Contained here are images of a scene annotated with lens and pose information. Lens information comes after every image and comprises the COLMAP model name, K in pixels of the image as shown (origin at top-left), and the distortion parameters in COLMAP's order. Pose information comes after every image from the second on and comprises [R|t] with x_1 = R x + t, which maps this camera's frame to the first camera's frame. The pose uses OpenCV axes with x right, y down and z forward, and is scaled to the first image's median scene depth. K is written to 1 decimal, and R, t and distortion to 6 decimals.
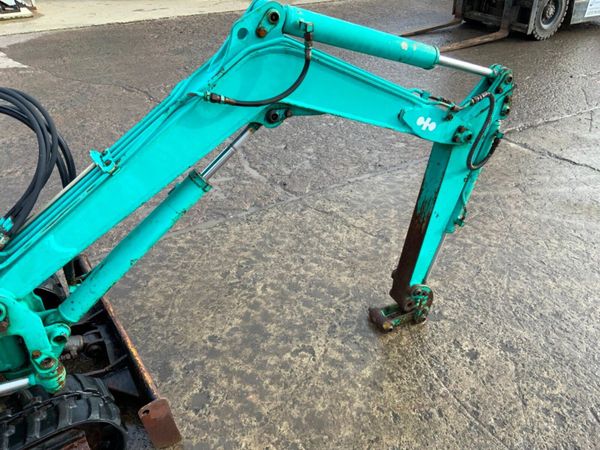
lens RADIAL K [[495.2, 0, 301.5], [0, 495.2, 225.9], [0, 0, 1]] dist [0.070296, -0.134794]
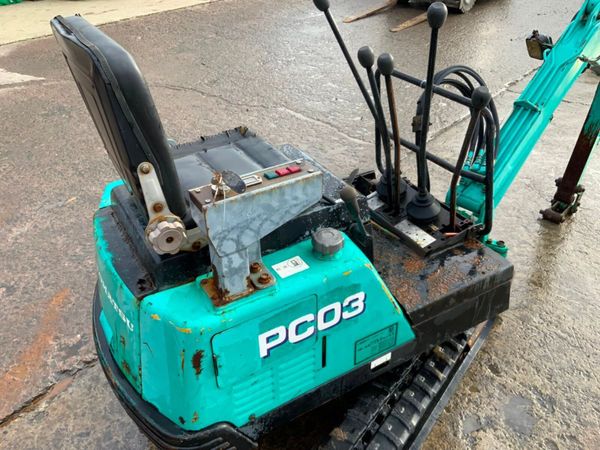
lens RADIAL K [[497.0, 0, 298.1], [0, 497.0, 225.3], [0, 0, 1]] dist [0.082033, -0.161431]
pose [[0.952488, -0.179059, 0.246382, -0.931009], [0.174194, 0.983833, 0.041586, 0.030096], [-0.249845, 0.003308, 0.968280, -0.210721]]
